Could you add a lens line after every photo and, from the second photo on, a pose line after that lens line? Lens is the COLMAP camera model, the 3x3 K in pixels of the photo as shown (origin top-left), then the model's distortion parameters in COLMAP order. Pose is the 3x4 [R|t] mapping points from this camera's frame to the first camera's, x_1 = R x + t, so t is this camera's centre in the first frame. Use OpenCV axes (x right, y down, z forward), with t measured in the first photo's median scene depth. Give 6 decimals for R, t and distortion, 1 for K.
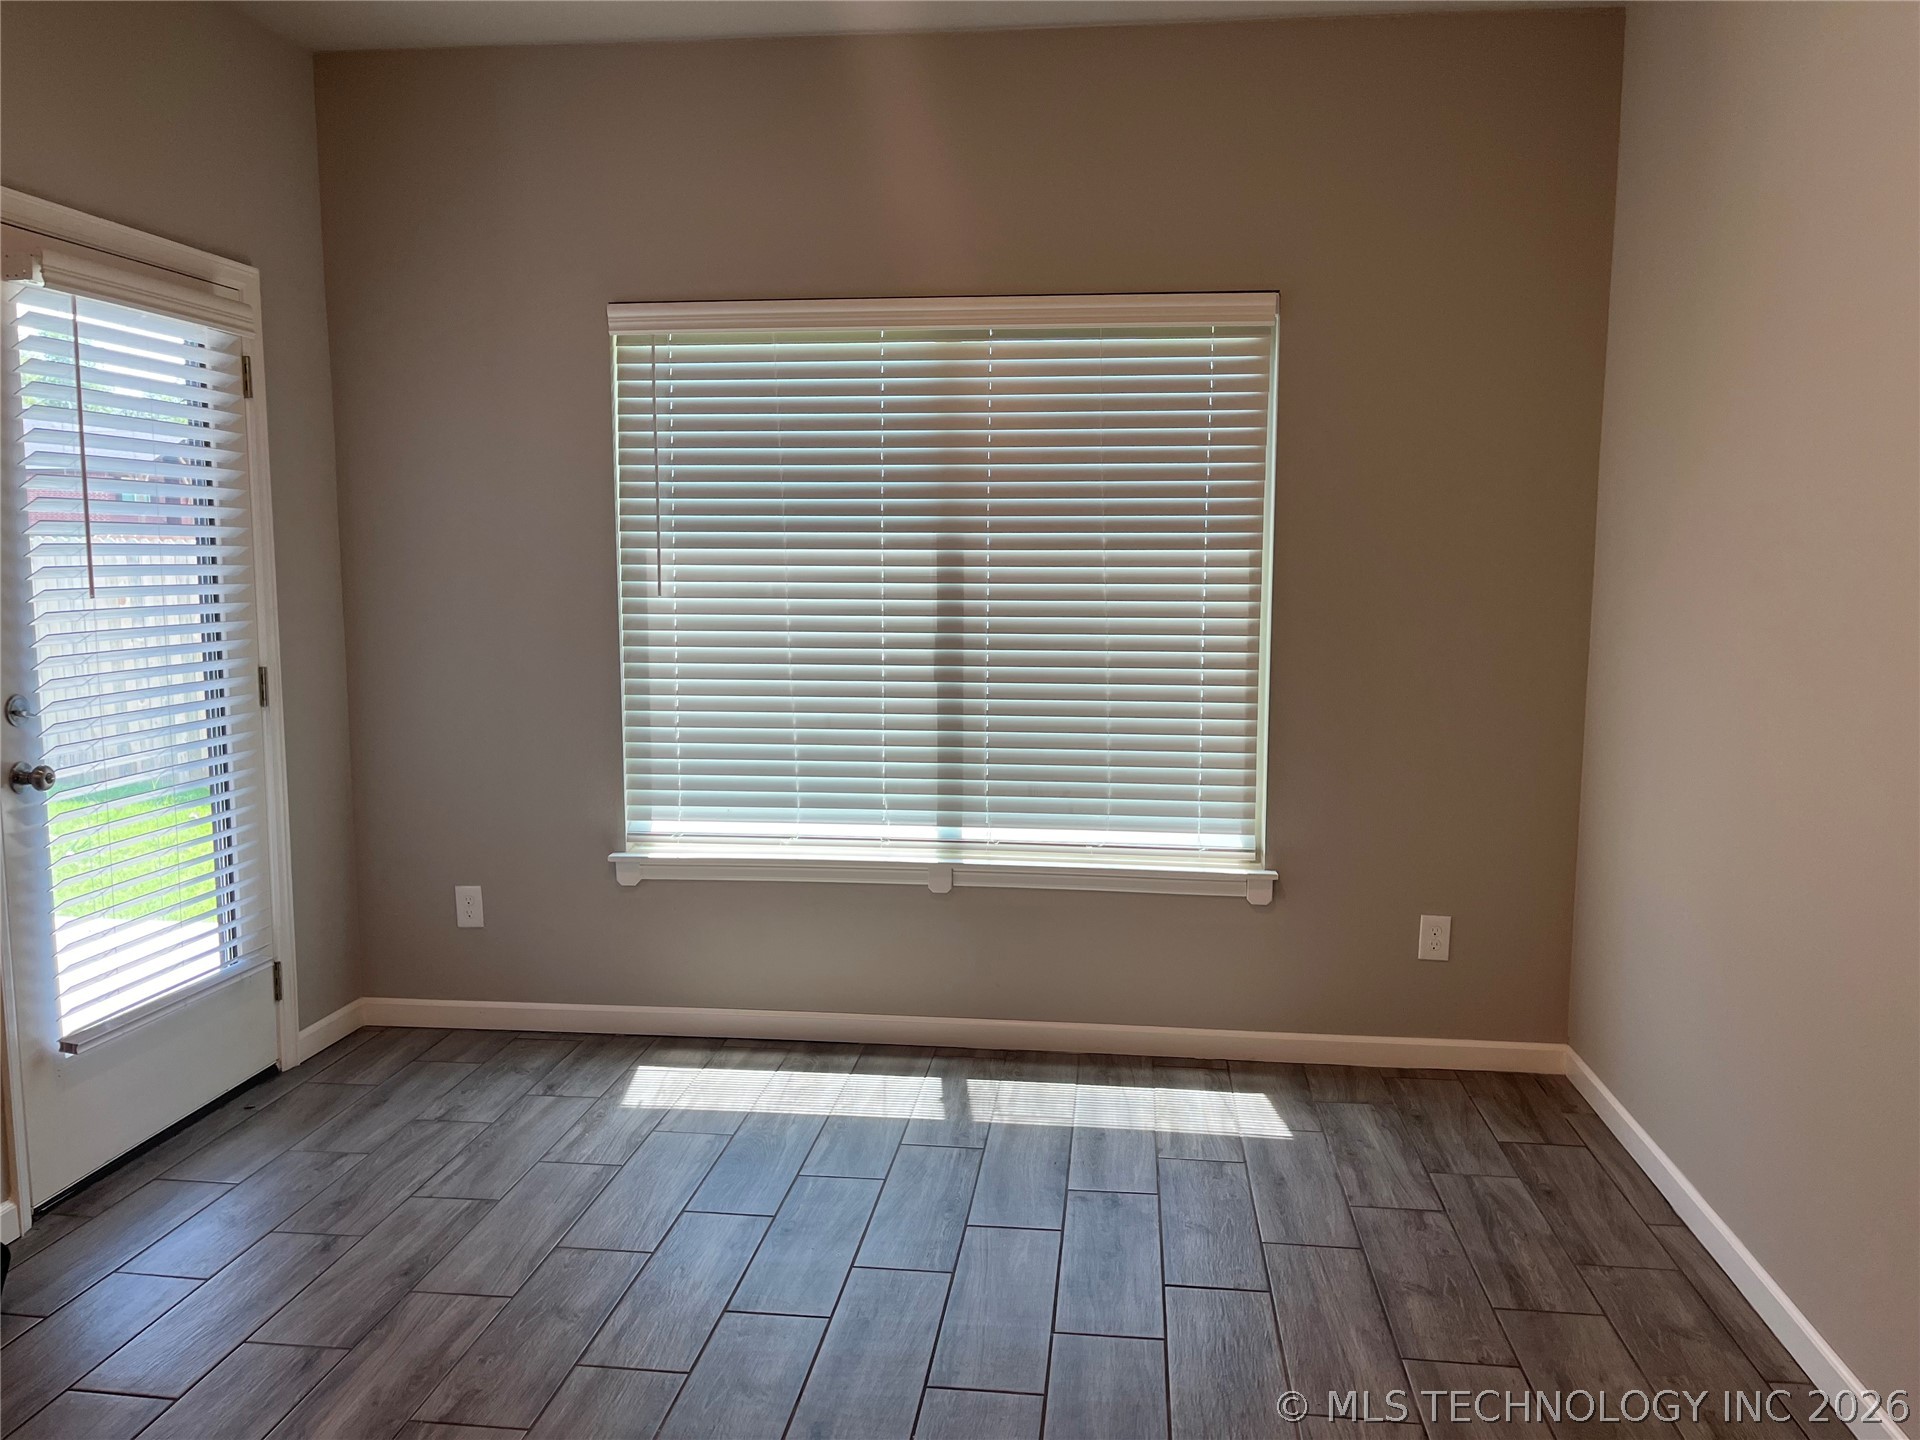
lens RADIAL K [[1439.8, 0, 960.0], [0, 1439.8, 720.0], [0, 0, 1]] dist [0.001449, -0.001280]
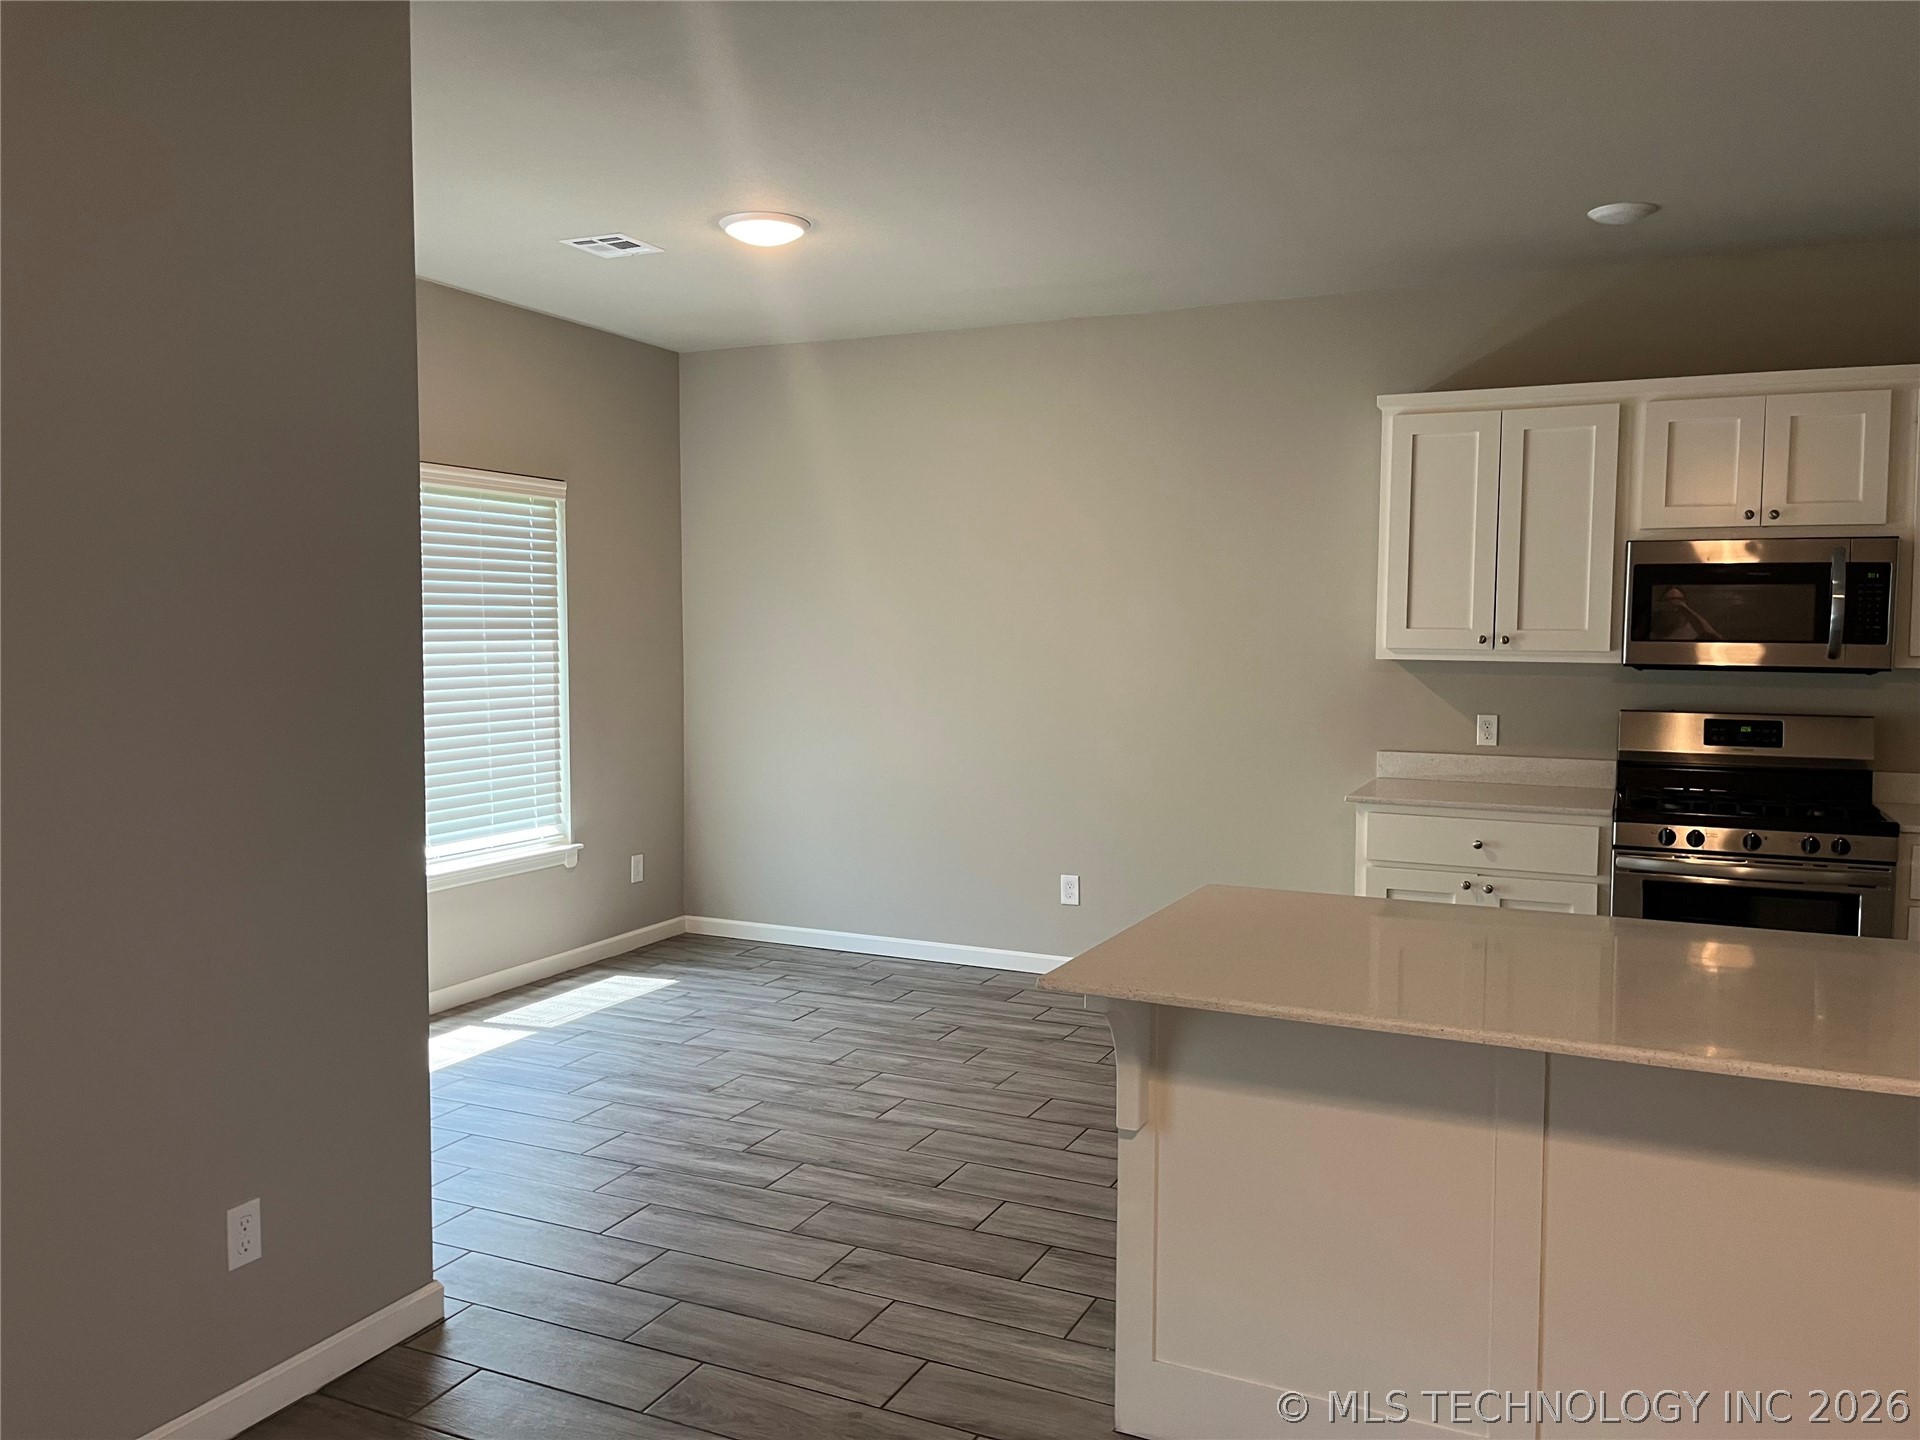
lens RADIAL K [[1444.4, 0, 960.0], [0, 1444.4, 720.0], [0, 0, 1]] dist [0.022437, -0.002606]
pose [[0.308121, -0.061629, 0.949349, -1.236499], [0.112942, 0.993212, 0.027820, -0.027986], [-0.944619, 0.098650, 0.312990, 0.107290]]
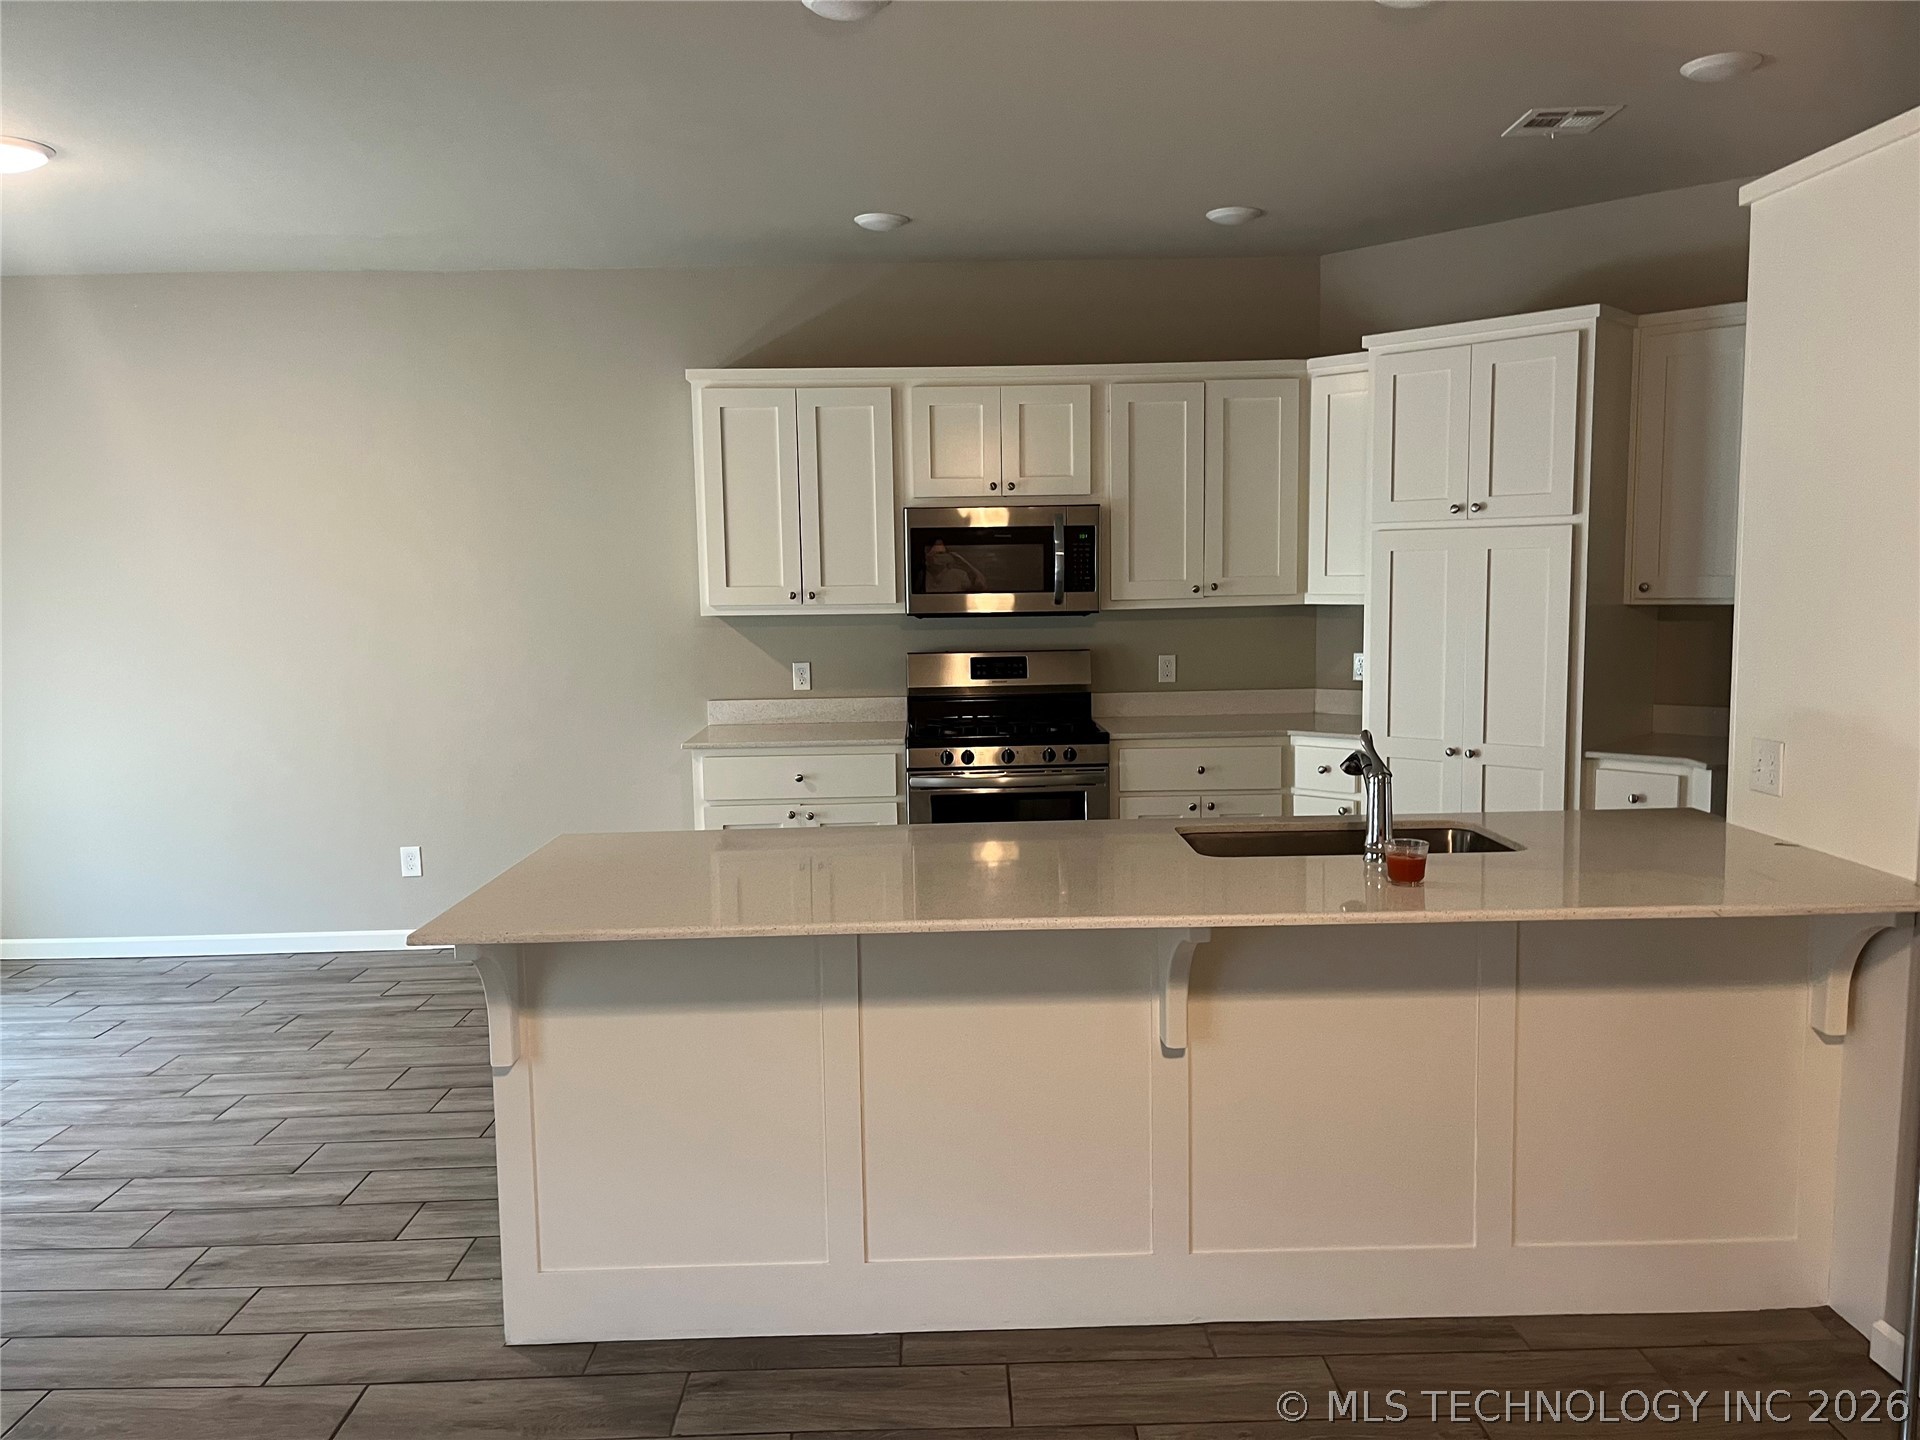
lens RADIAL K [[1446.5, 0, 954.6], [0, 1446.5, 746.2], [0, 0, 1]] dist [0.072787, -0.115921]
pose [[-0.139274, -0.112706, 0.983819, -1.312487], [0.141276, 0.981078, 0.132391, -0.031247], [-0.980124, 0.157428, -0.120716, 0.104467]]
